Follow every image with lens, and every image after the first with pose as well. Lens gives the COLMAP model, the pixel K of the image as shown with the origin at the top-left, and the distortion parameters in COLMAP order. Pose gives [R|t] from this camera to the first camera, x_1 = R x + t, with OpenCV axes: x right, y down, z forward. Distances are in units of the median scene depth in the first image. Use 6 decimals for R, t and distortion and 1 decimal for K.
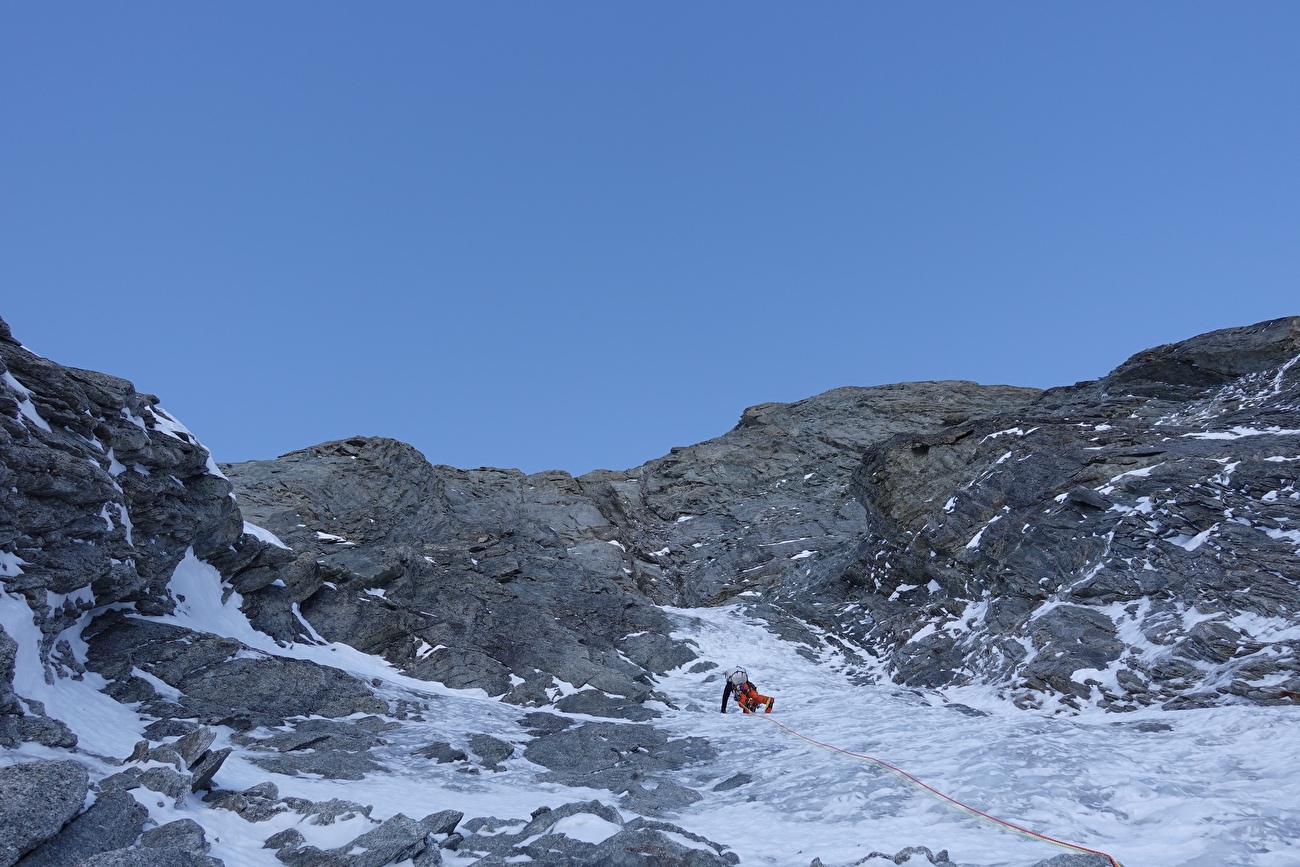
lens RADIAL K [[897.1, 0, 651.5], [0, 897.1, 433.0], [0, 0, 1]] dist [-0.000219, 0.000248]
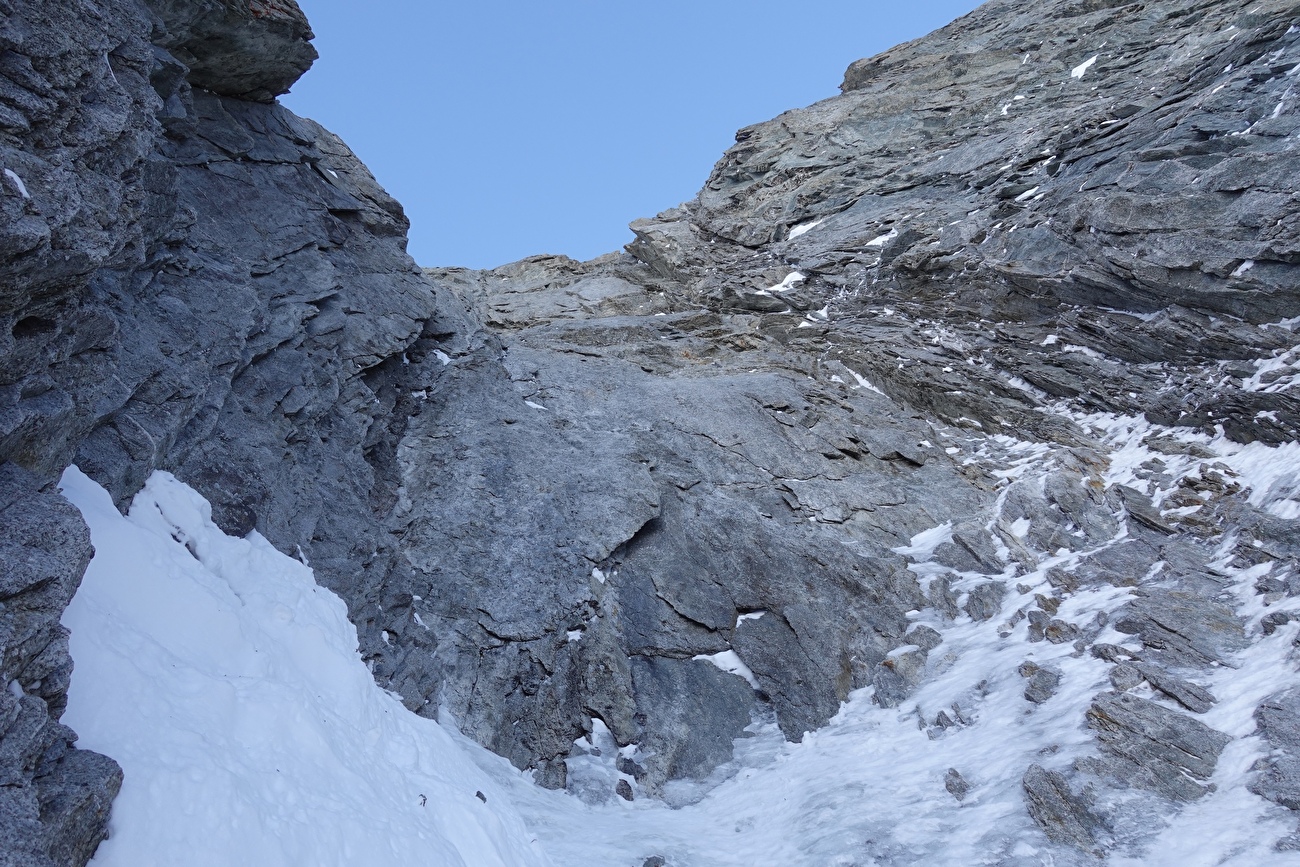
lens RADIAL K [[897.1, 0, 649.7], [0, 897.1, 434.7], [0, 0, 1]] dist [-0.000219, 0.000248]
pose [[0.983886, -0.170803, -0.052860, -0.030882], [0.177075, 0.971772, 0.155893, 0.101848], [0.024741, -0.162741, 0.986359, 0.485391]]
